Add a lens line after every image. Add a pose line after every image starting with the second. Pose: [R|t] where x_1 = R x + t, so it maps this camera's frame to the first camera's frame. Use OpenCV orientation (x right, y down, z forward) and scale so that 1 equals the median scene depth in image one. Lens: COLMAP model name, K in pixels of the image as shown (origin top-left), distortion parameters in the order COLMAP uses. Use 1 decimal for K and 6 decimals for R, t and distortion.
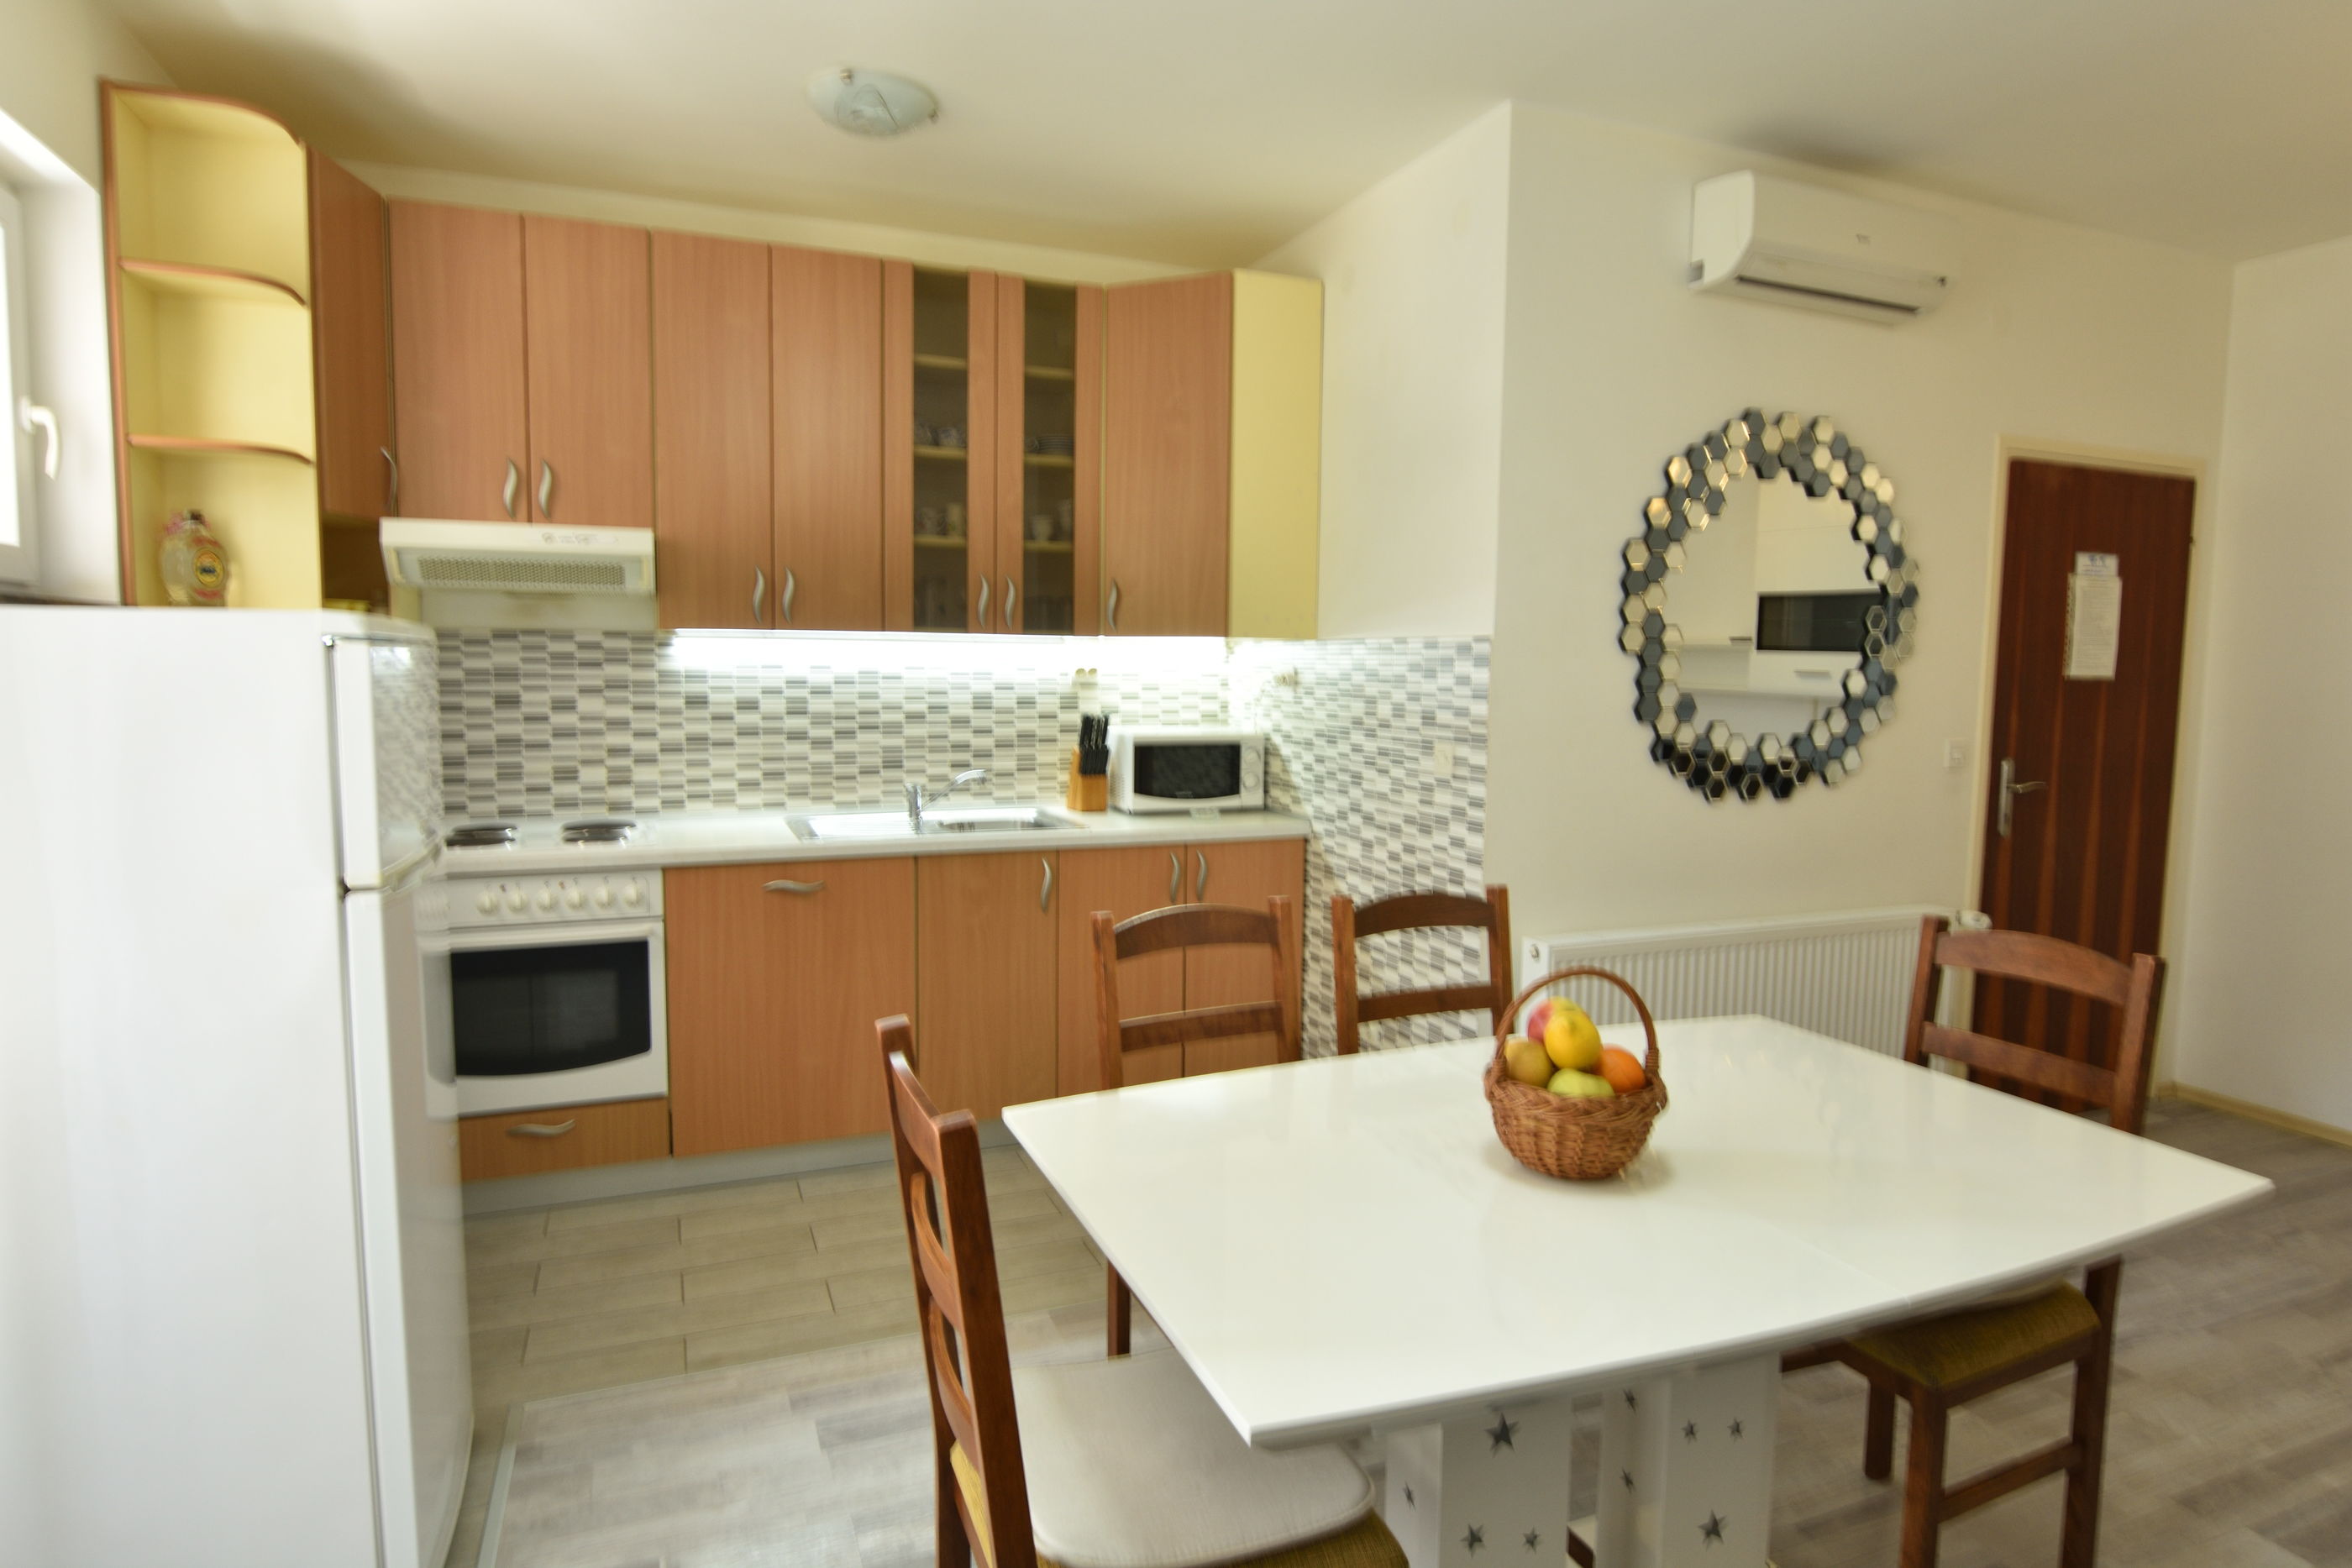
lens RADIAL K [[1331.3, 0, 1176.0], [0, 1331.3, 784.0], [0, 0, 1]] dist [-0.003655, 0.000097]
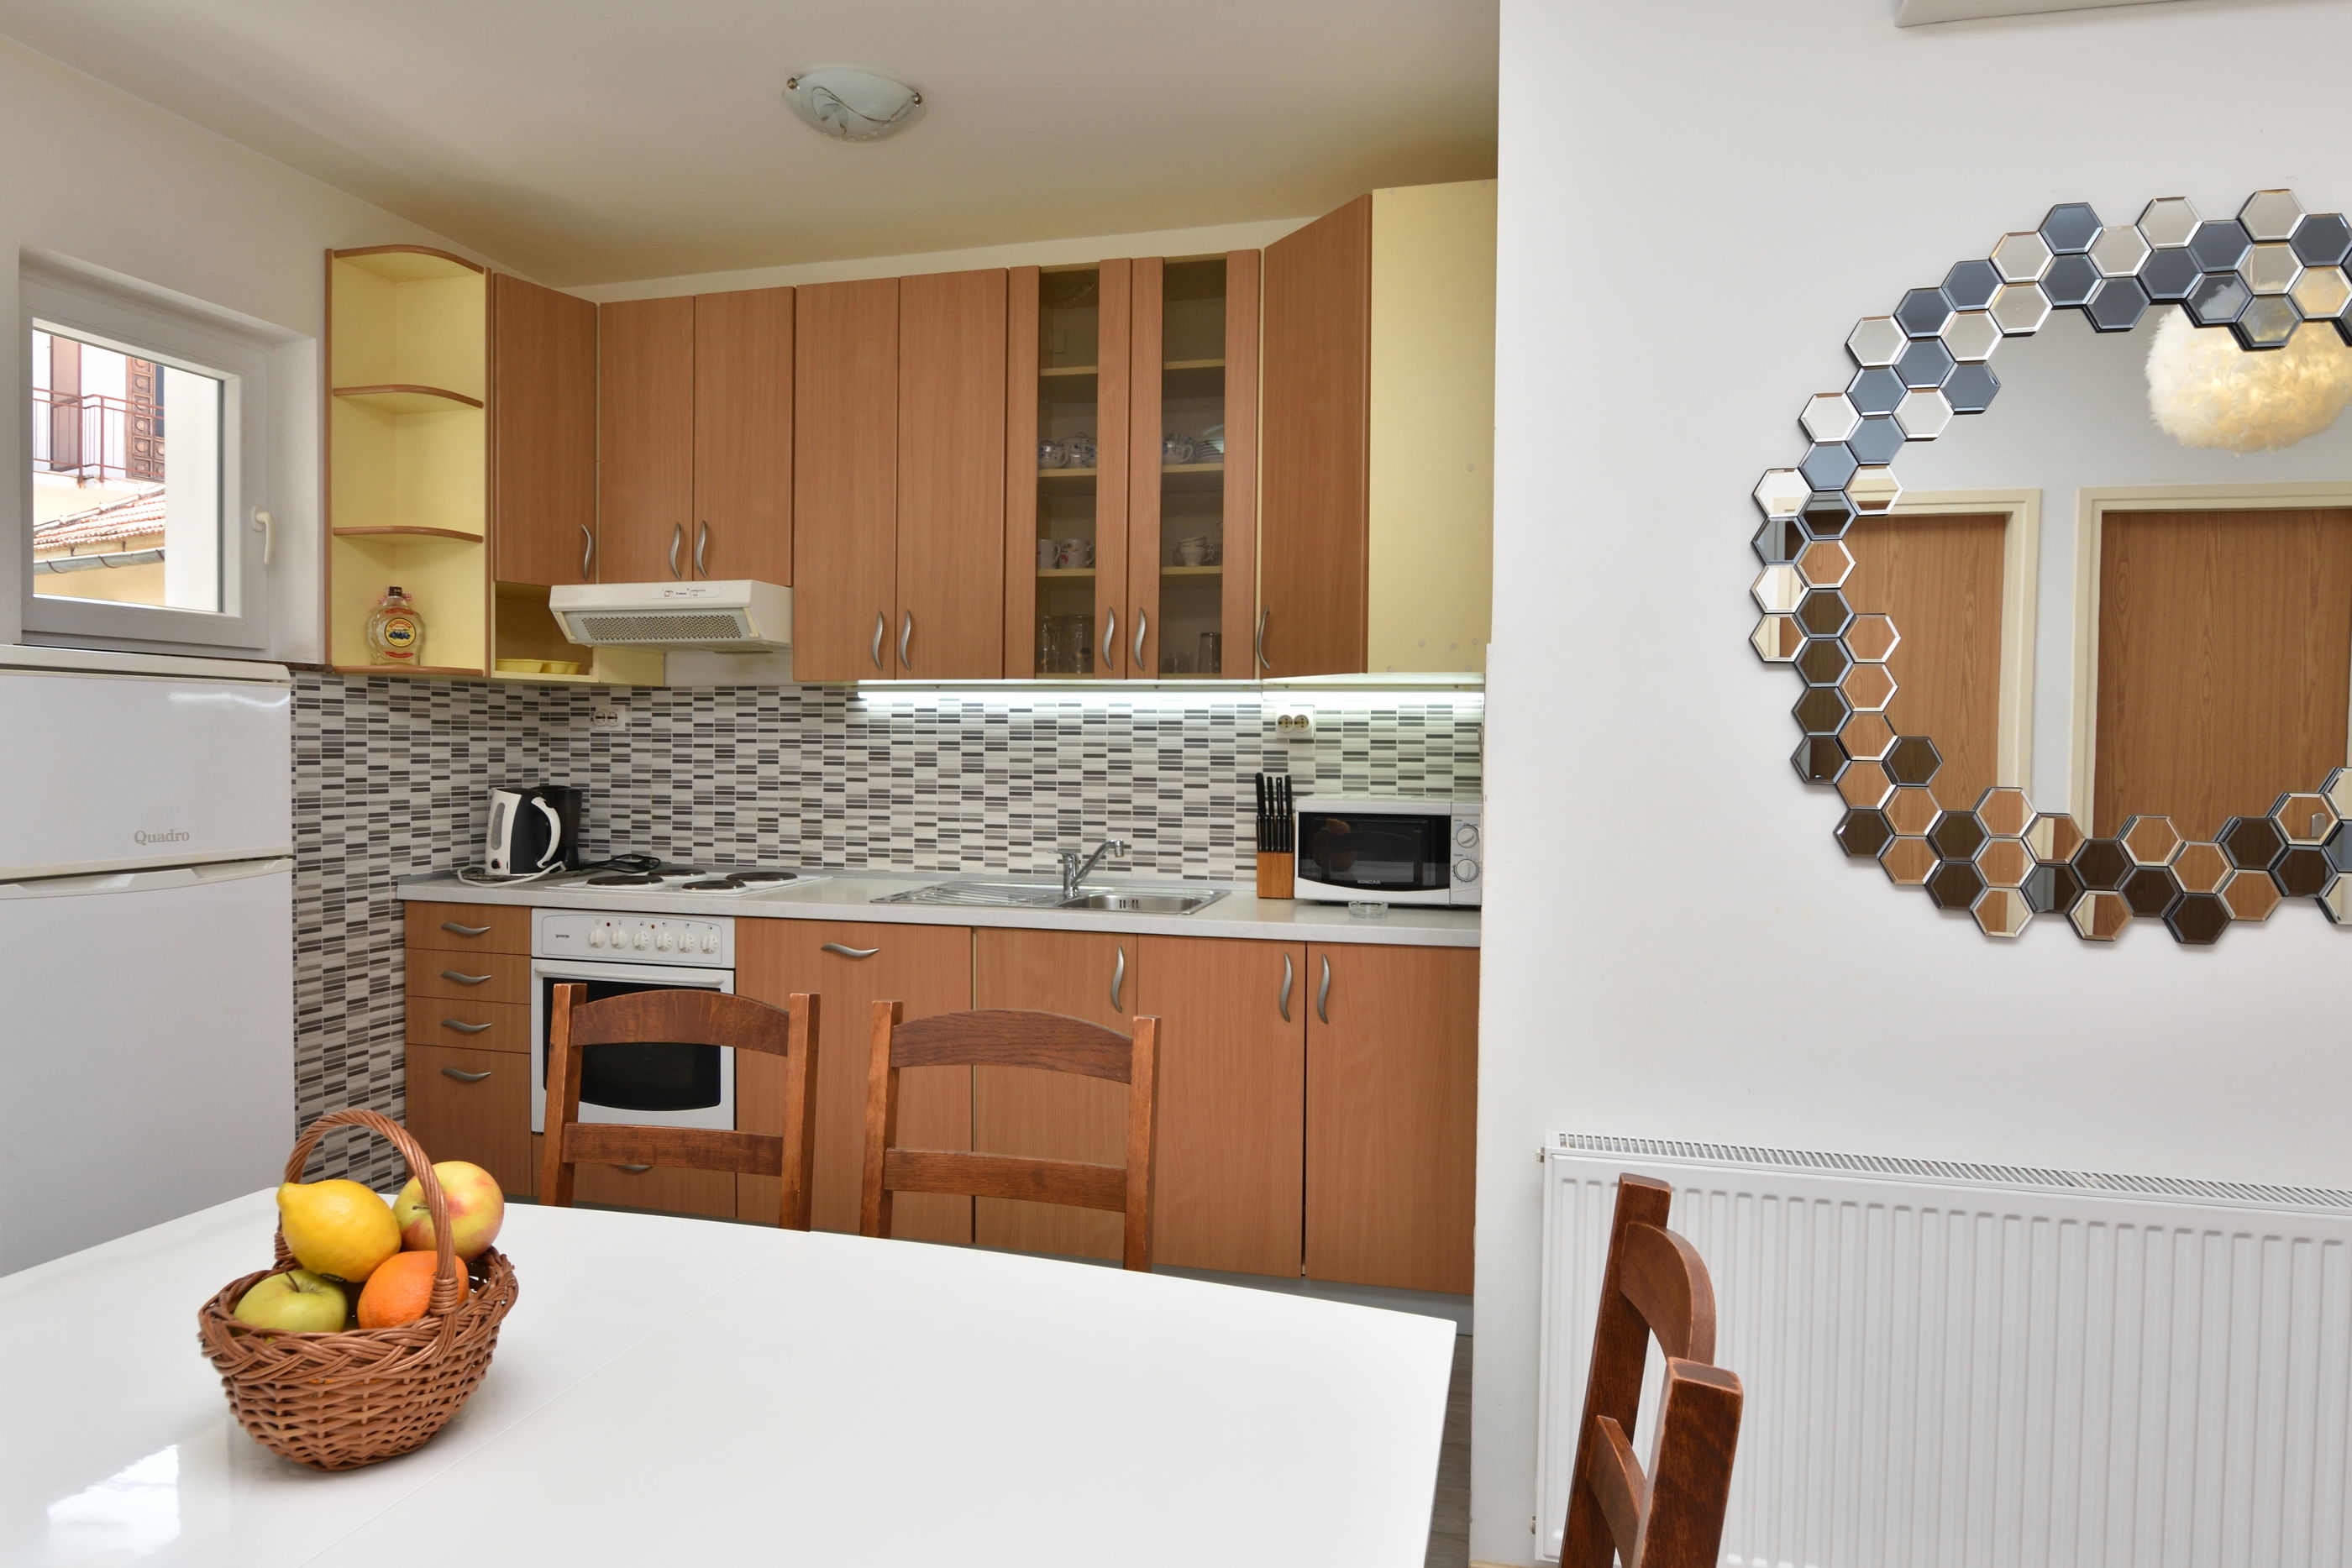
lens RADIAL K [[1413.0, 0, 1176.0], [0, 1413.0, 784.0], [0, 0, 1]] dist [-0.005289, -0.000202]
pose [[0.796818, 0.013331, -0.604073, 0.447946], [-0.055000, 0.997206, -0.050542, -0.001034], [0.601711, 0.073497, 0.795325, 0.316828]]
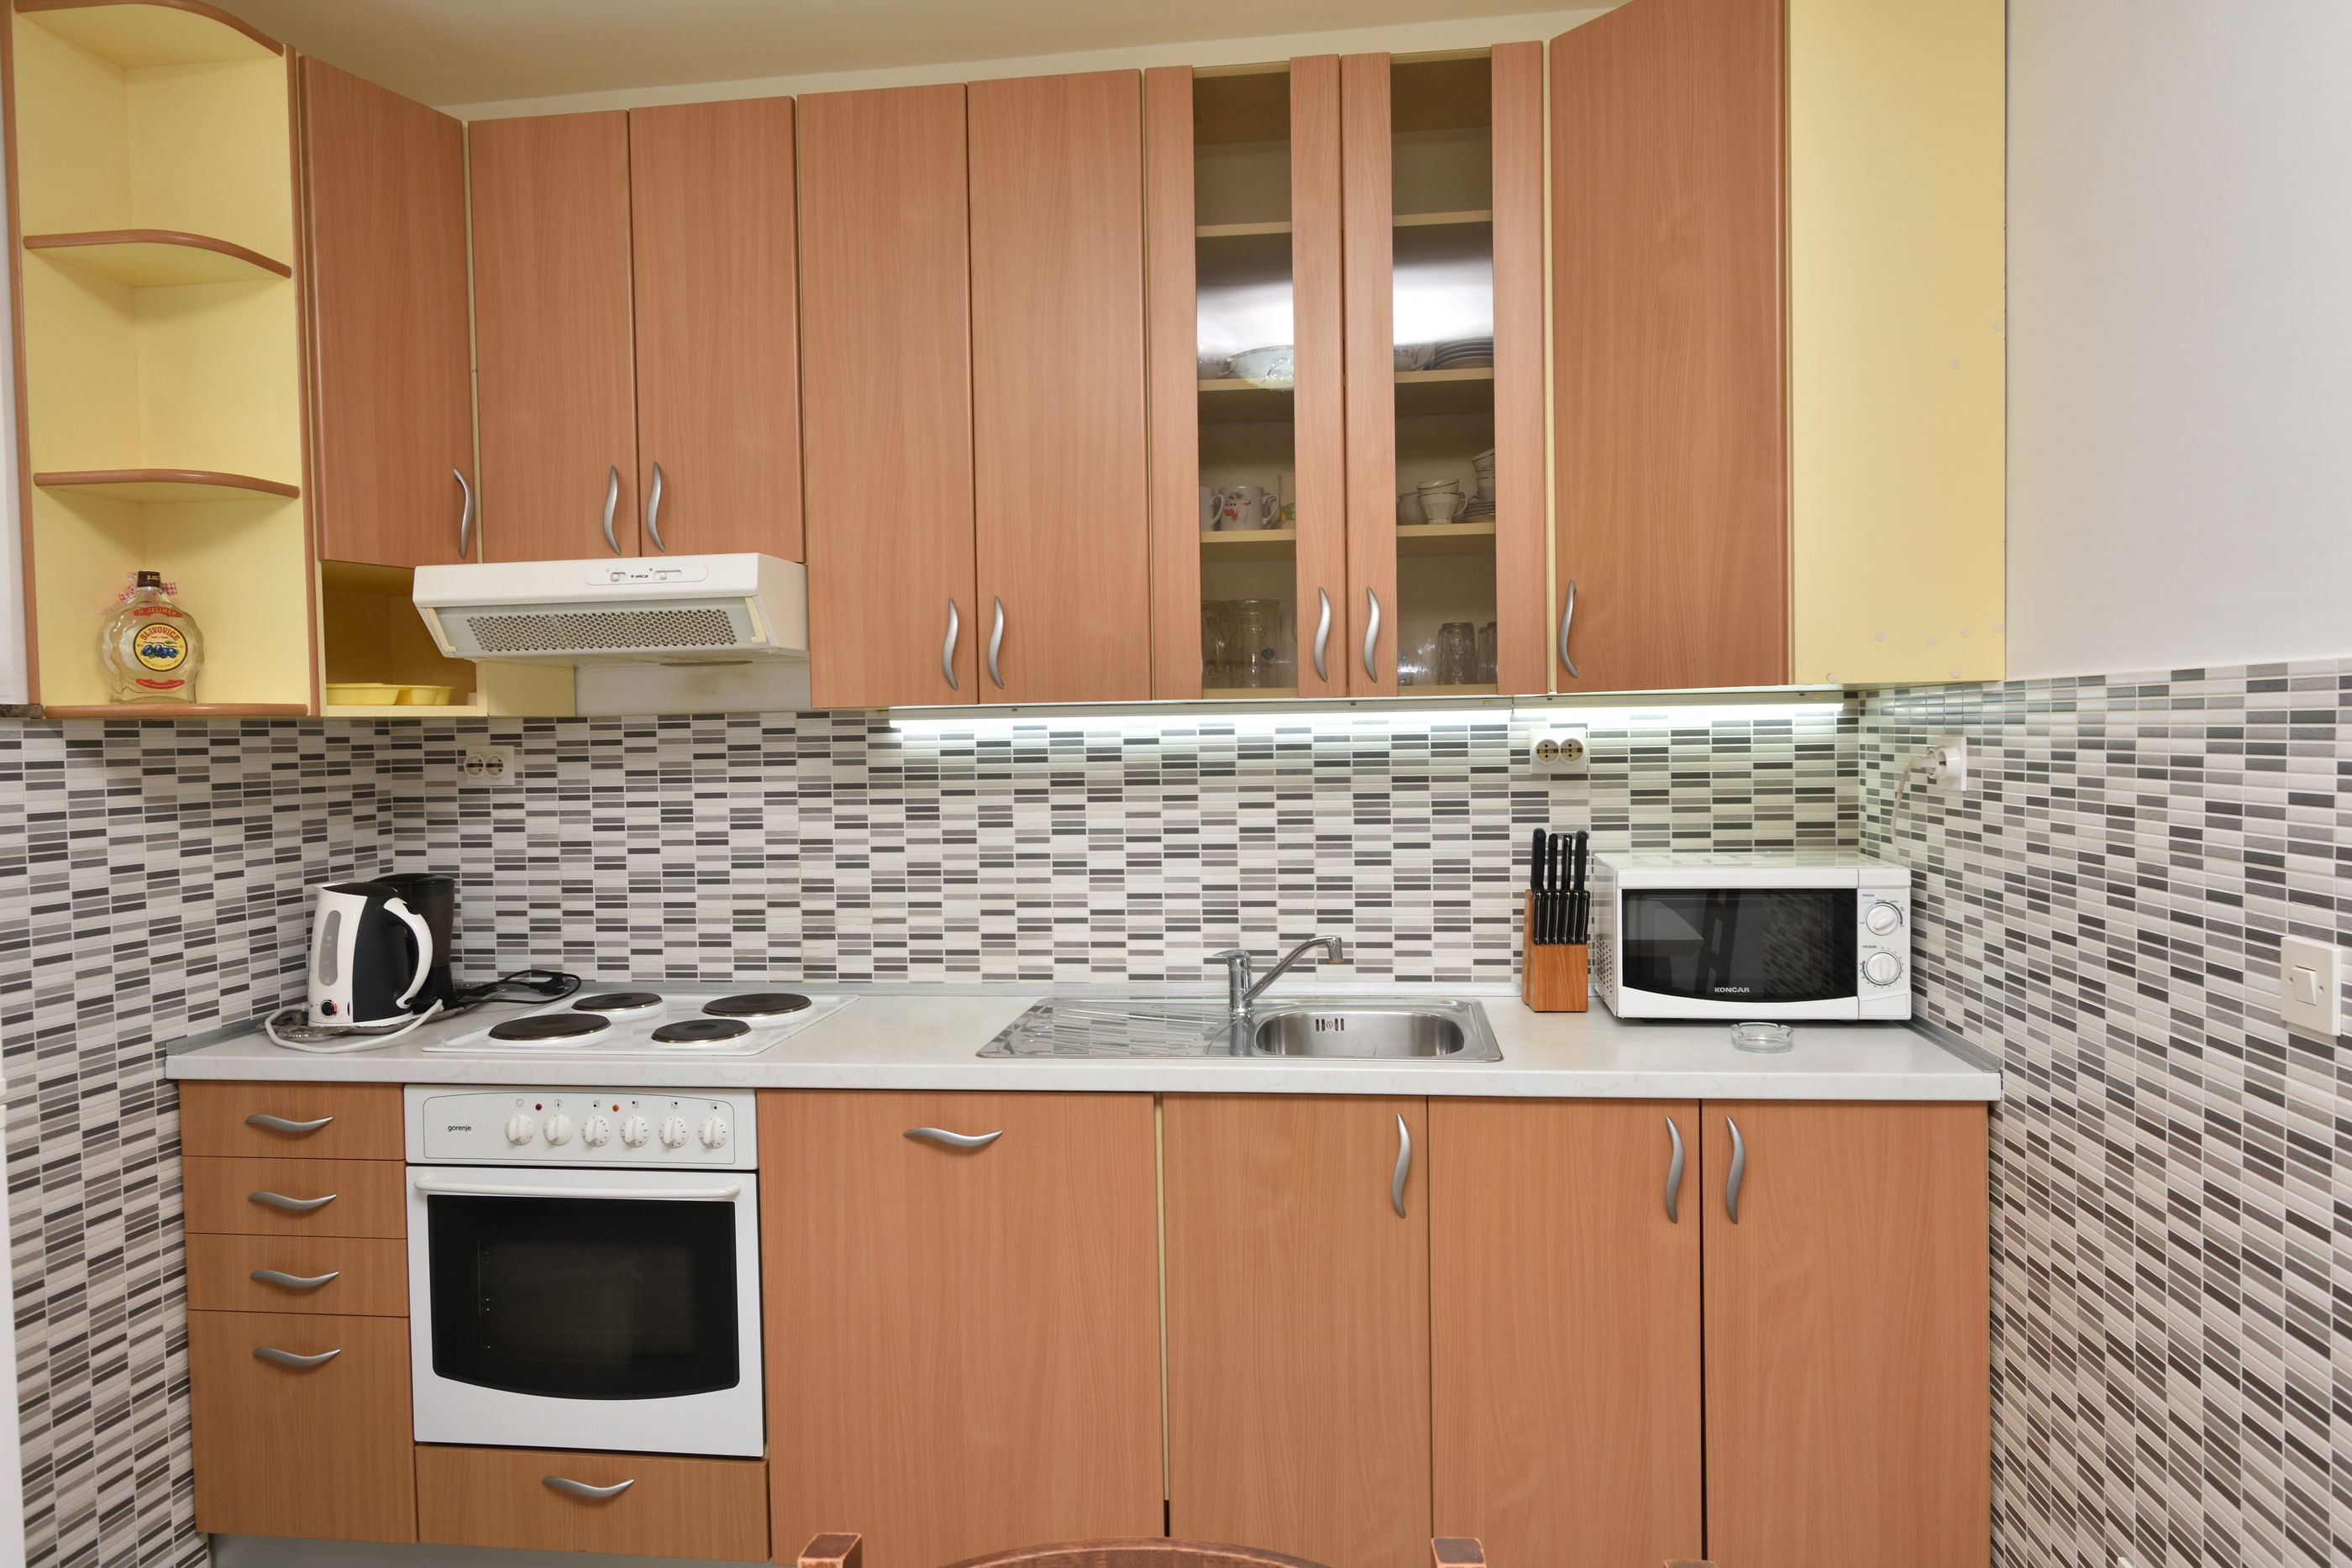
lens RADIAL K [[1514.4, 0, 1176.0], [0, 1514.4, 784.0], [0, 0, 1]] dist [0.001978, 0.002255]
pose [[0.867055, -0.008448, -0.498142, 0.123411], [-0.017308, 0.998742, -0.047064, -0.044215], [0.497912, 0.049429, 0.865818, 0.424021]]
